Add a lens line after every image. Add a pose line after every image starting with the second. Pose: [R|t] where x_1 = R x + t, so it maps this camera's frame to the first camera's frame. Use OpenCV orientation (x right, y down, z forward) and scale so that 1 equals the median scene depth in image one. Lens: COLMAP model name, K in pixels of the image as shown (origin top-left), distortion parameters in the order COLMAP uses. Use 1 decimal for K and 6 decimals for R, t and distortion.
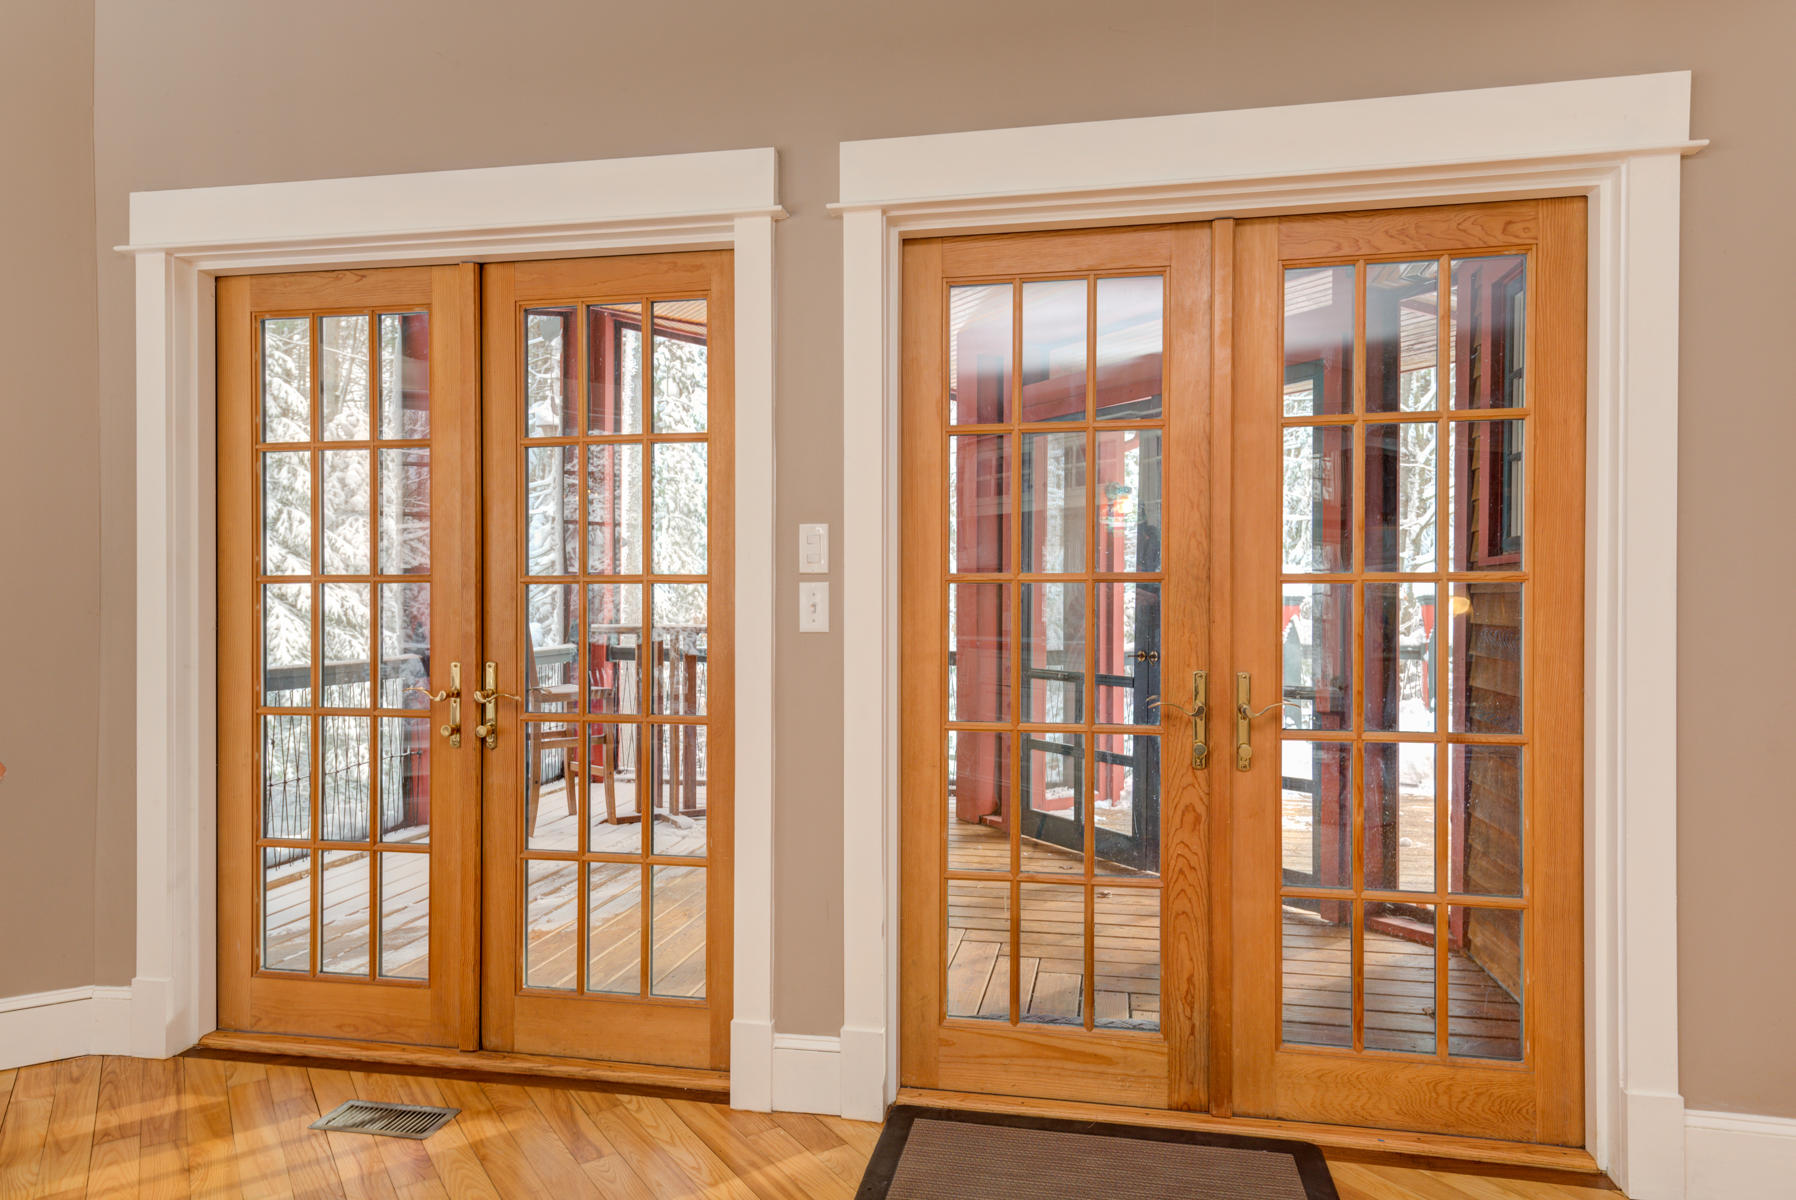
lens RADIAL K [[1107.6, 0, 898.0], [0, 1107.6, 600.0], [0, 0, 1]] dist [0.021841, -0.000432]
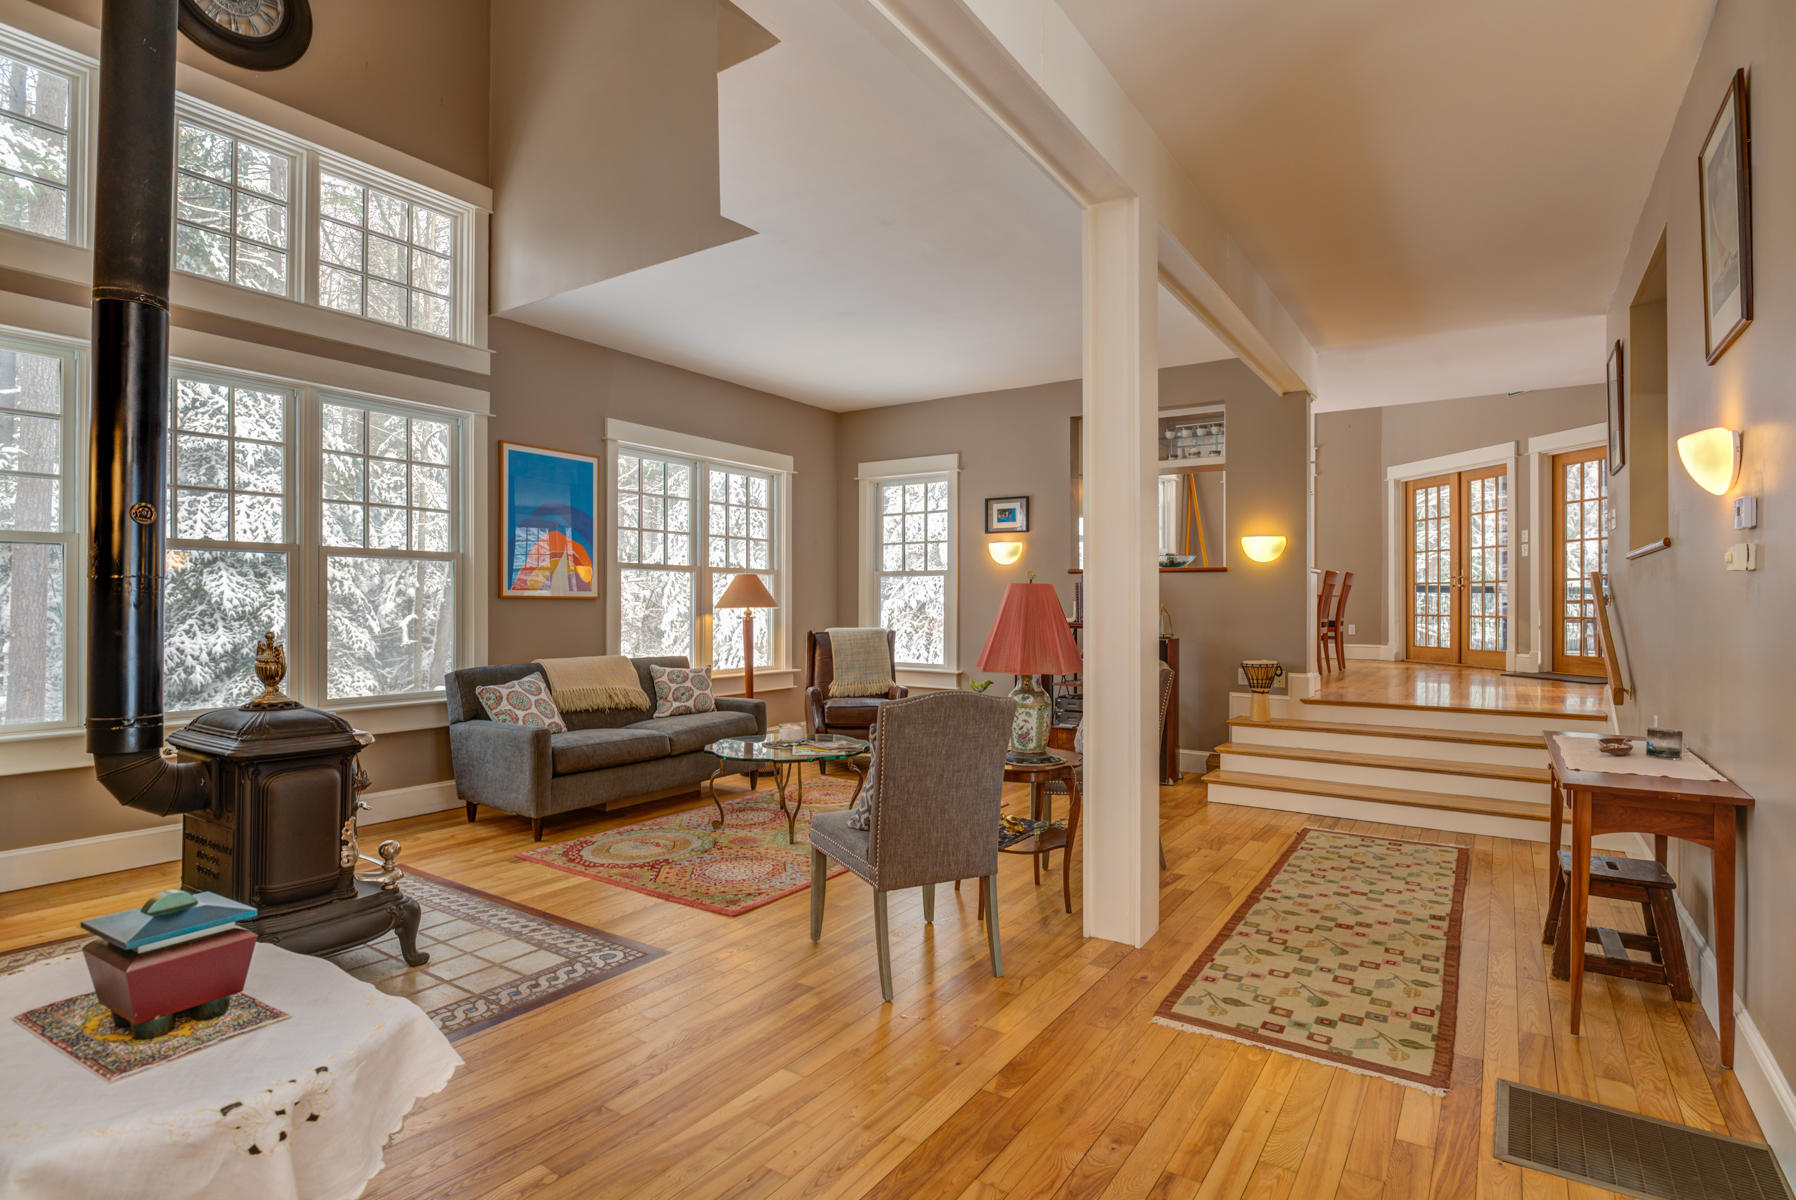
lens RADIAL K [[890.2, 0, 920.6], [0, 890.2, 604.9], [0, 0, 1]] dist [-0.018850, 0.000126]
pose [[0.388428, -0.009436, -0.921431, 1.885798], [-0.000235, 0.999947, -0.010339, 0.222933], [0.921479, 0.004232, 0.388405, -2.132364]]
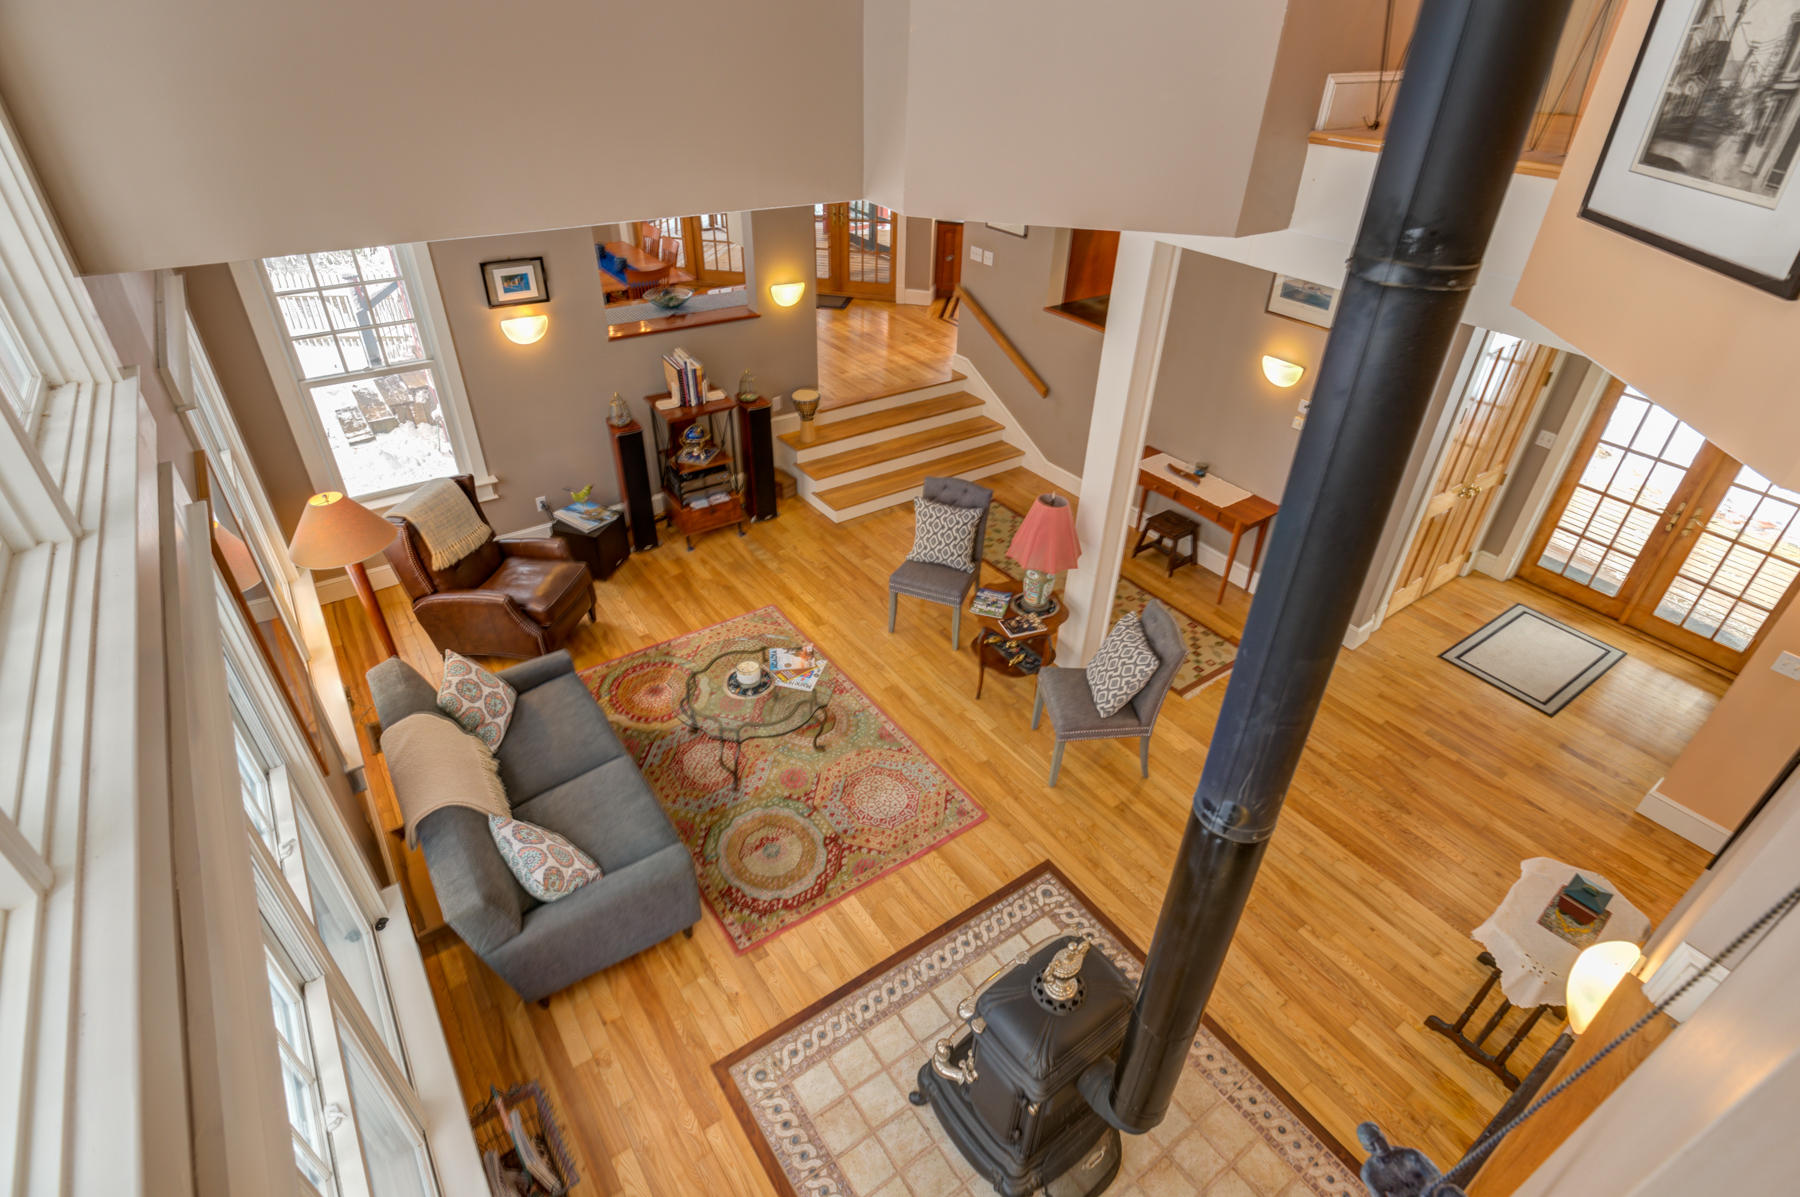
lens RADIAL K [[885.7, 0, 900.0], [0, 885.7, 598.5], [0, 0, 1]] dist [-0.013810, -0.000146]
pose [[0.999764, 0.000853, 0.021703, 0.387850], [-0.012921, 0.826537, 0.562733, -0.661078], [-0.017458, -0.562881, 0.826353, -3.063139]]
